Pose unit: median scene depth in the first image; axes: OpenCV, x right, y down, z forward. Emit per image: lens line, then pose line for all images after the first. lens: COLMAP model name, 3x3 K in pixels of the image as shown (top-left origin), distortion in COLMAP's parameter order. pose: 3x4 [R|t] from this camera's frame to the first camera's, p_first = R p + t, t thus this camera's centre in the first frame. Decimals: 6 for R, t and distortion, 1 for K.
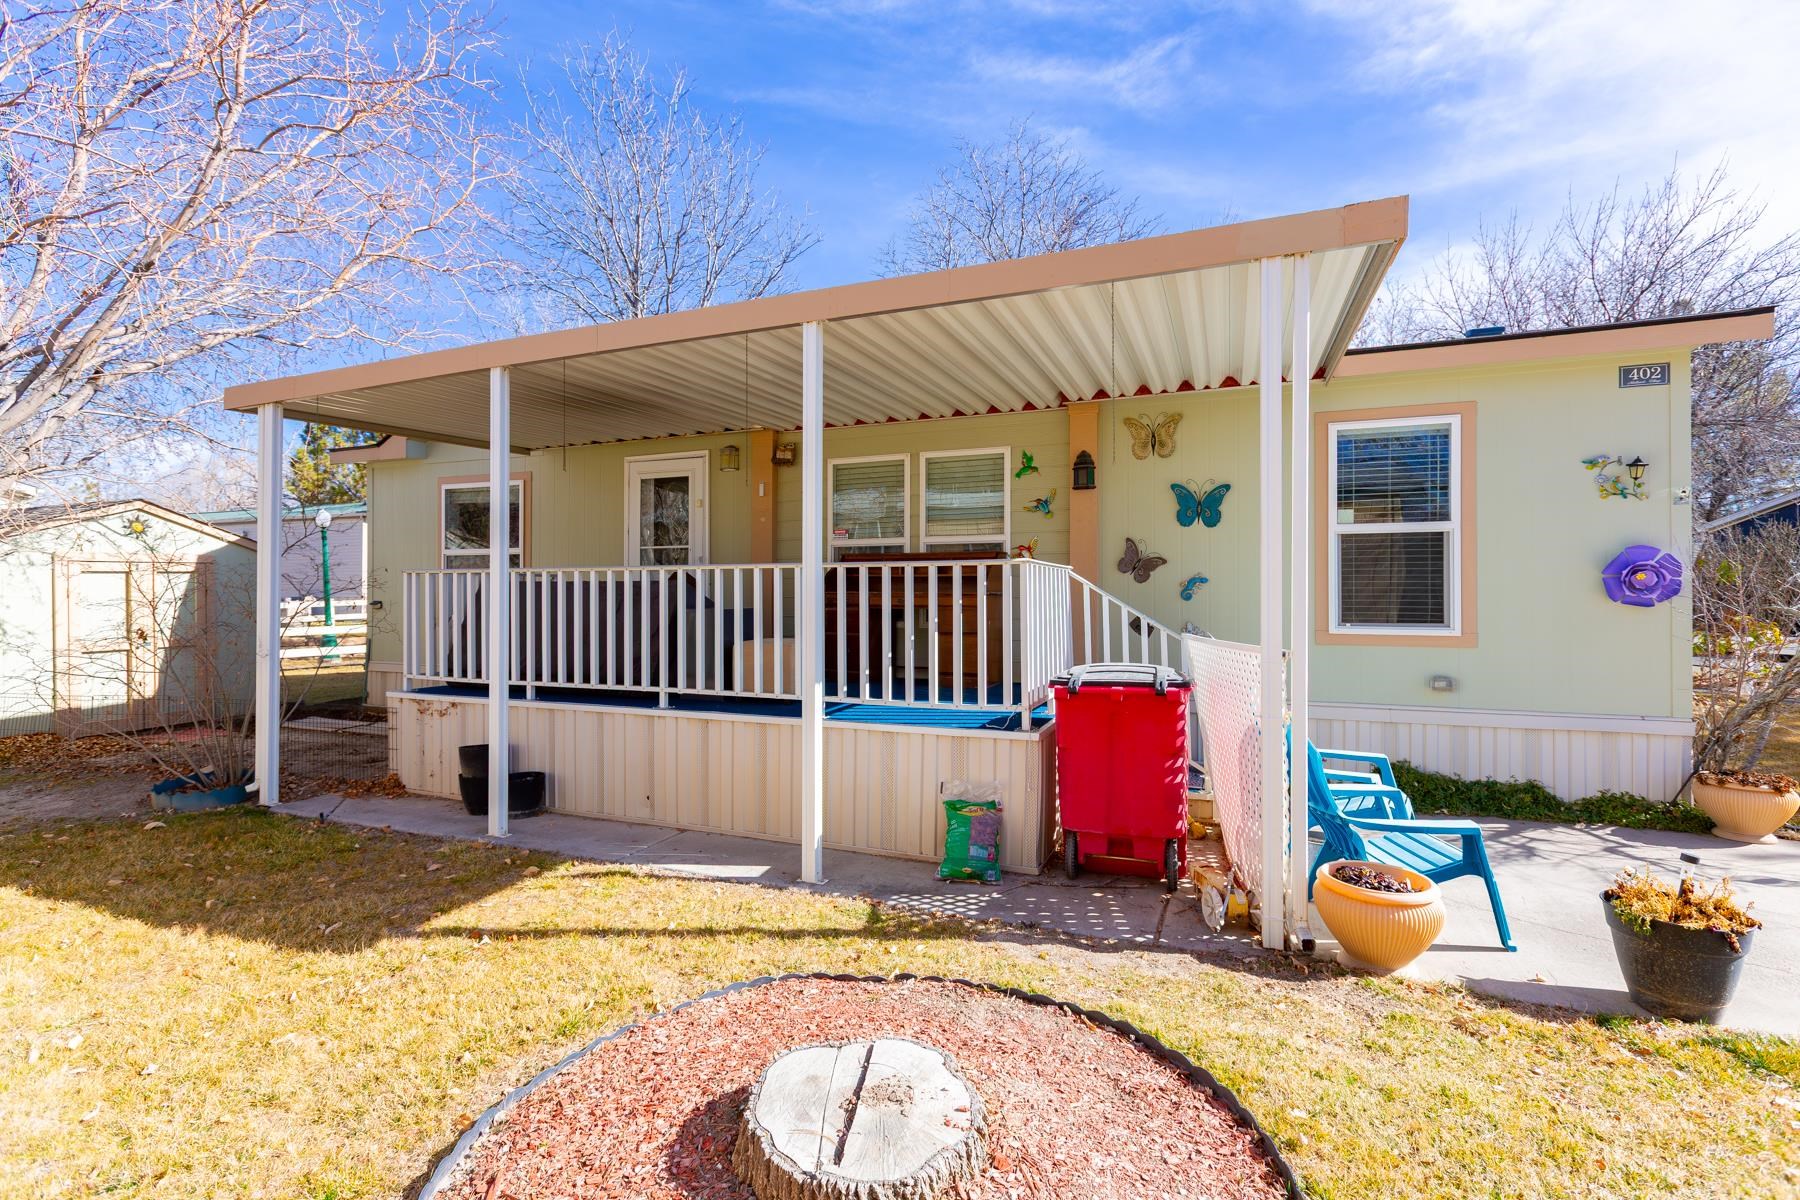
lens RADIAL K [[812.8, 0, 892.0], [0, 812.8, 607.0], [0, 0, 1]] dist [-0.000468, -0.000172]
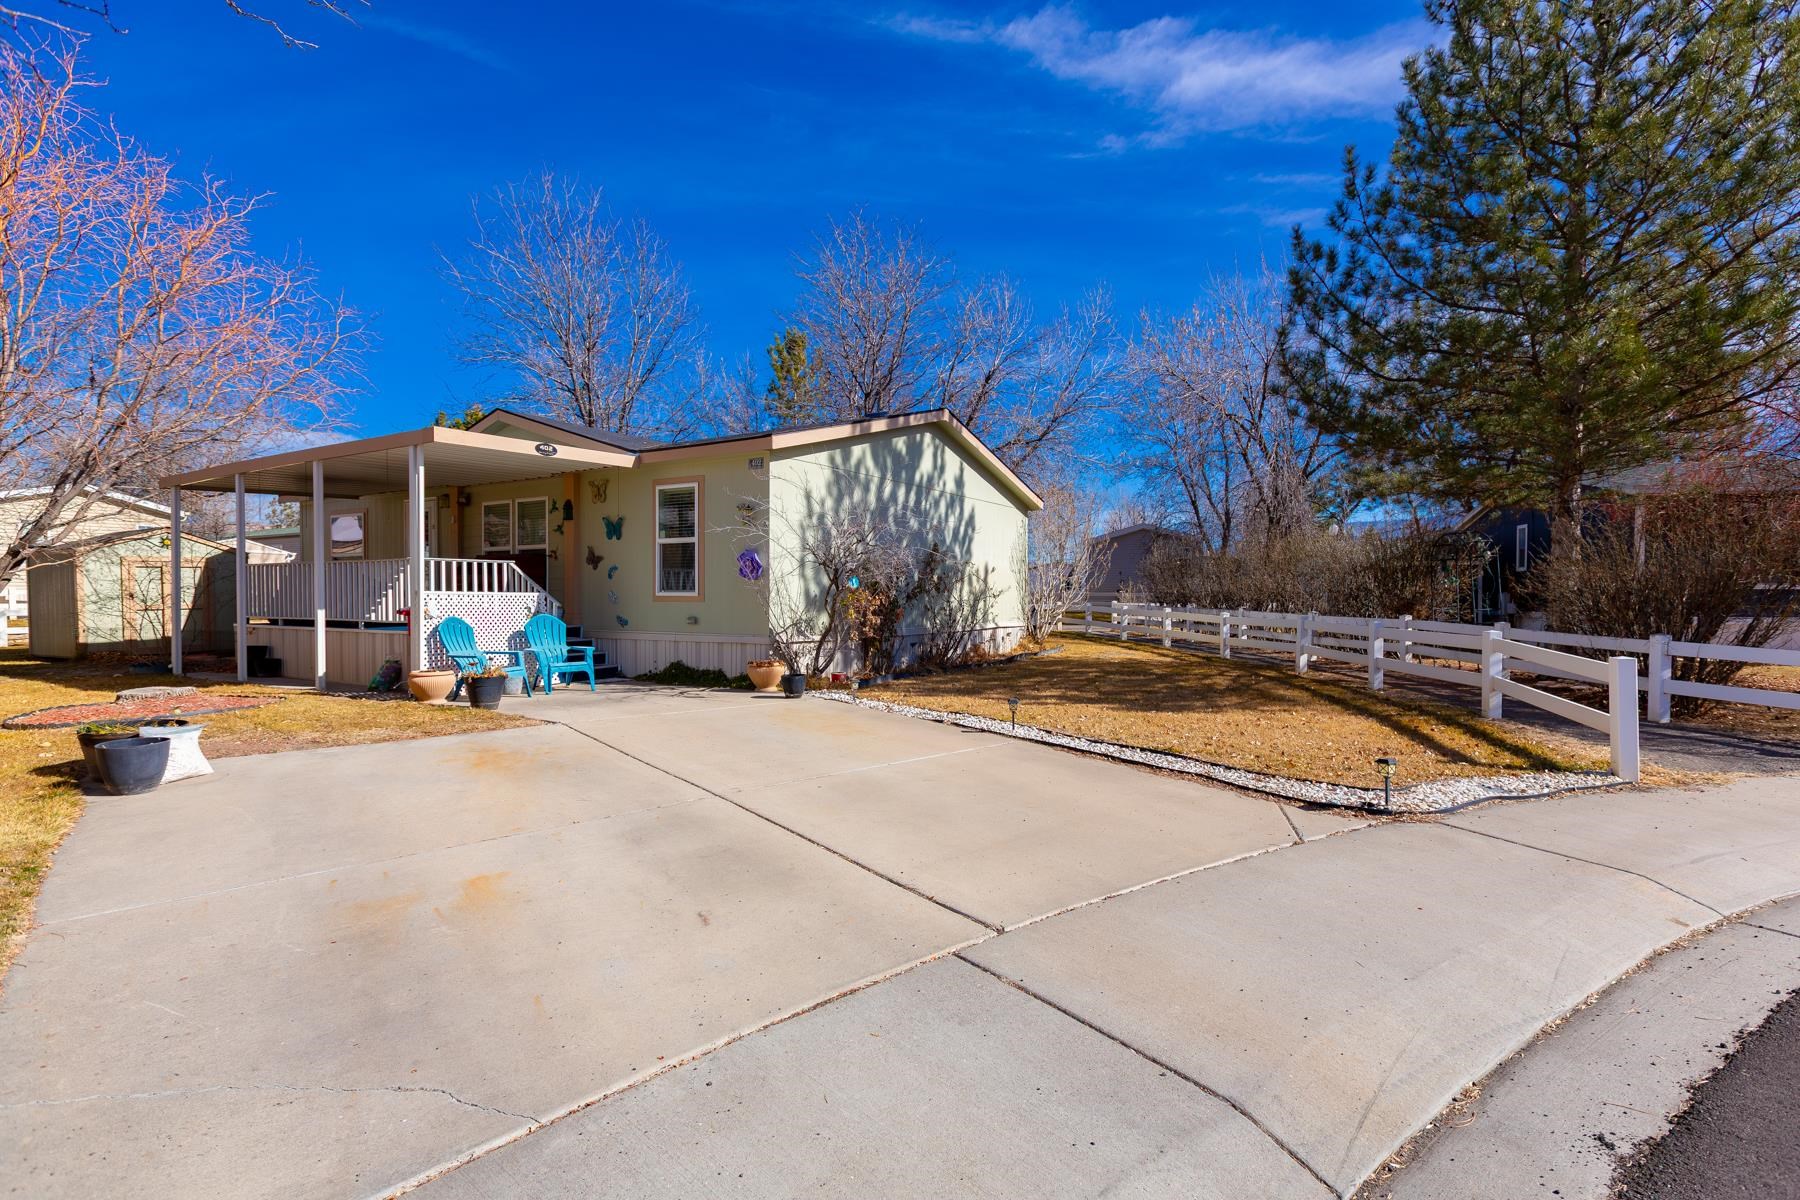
lens RADIAL K [[836.7, 0, 922.9], [0, 836.7, 606.7], [0, 0, 1]] dist [-0.001344, 0.000110]
pose [[0.988504, 0.003070, -0.151162, 1.515292], [-0.002605, 0.999991, 0.003273, 0.052915], [0.151171, -0.002841, 0.988504, -0.887603]]
